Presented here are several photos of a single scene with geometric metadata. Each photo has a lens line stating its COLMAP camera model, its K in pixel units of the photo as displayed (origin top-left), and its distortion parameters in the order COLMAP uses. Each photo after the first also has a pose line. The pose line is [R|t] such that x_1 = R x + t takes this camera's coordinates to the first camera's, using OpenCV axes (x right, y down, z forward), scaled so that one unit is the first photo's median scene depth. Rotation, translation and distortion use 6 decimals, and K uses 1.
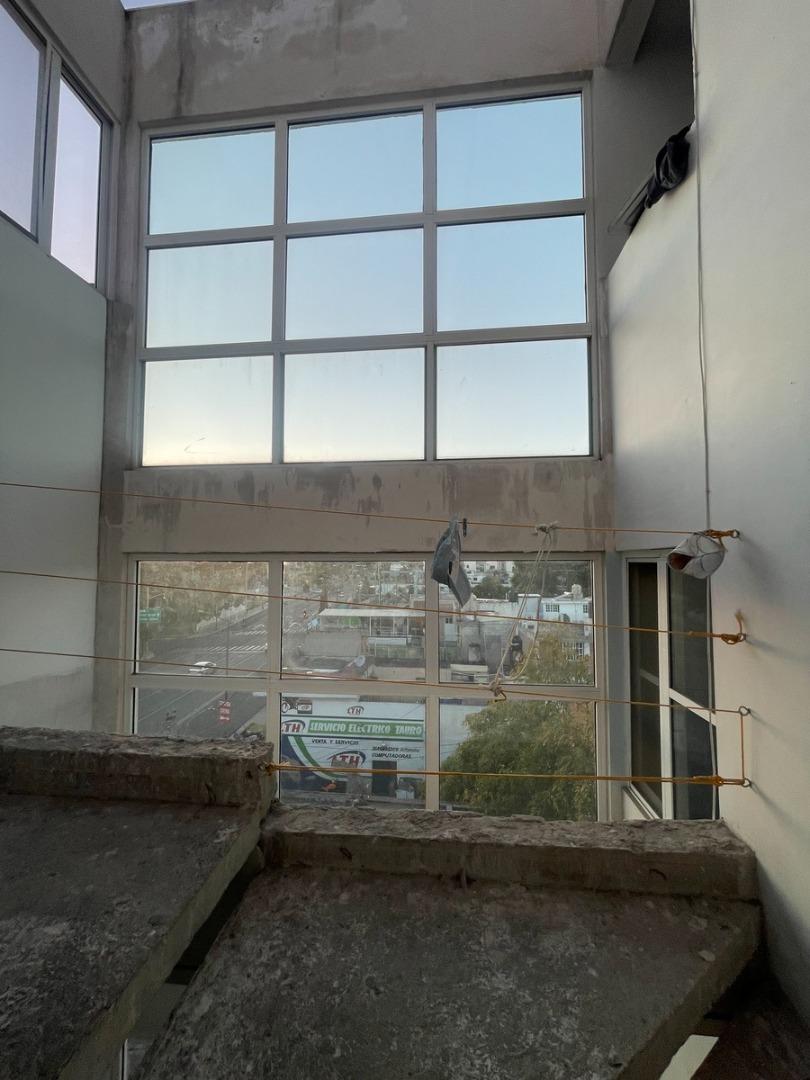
lens RADIAL K [[434.2, 0, 405.1], [0, 434.2, 538.9], [0, 0, 1]] dist [0.003075, 0.000889]
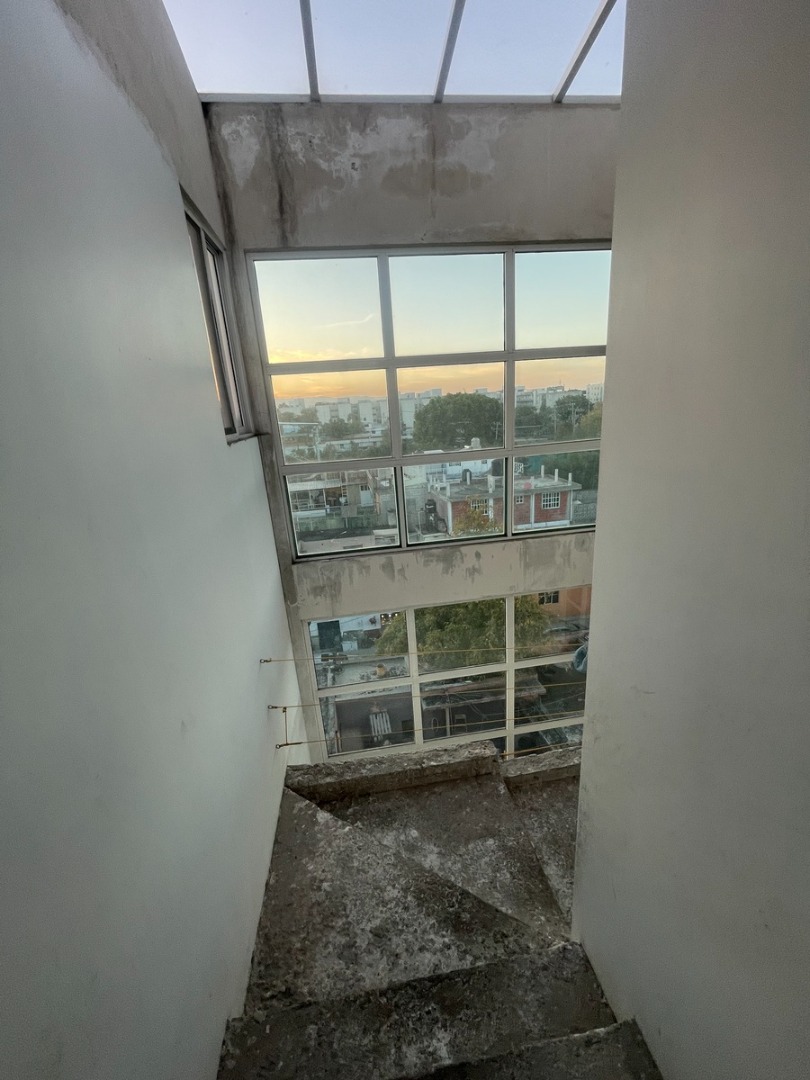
lens RADIAL K [[434.2, 0, 406.2], [0, 434.2, 540.5], [0, 0, 1]] dist [0.003075, 0.000889]
pose [[0.968227, -0.136045, 0.209827, -0.560396], [0.058064, 0.938441, 0.340525, -0.645458], [-0.243237, -0.317522, 0.916523, -0.274003]]
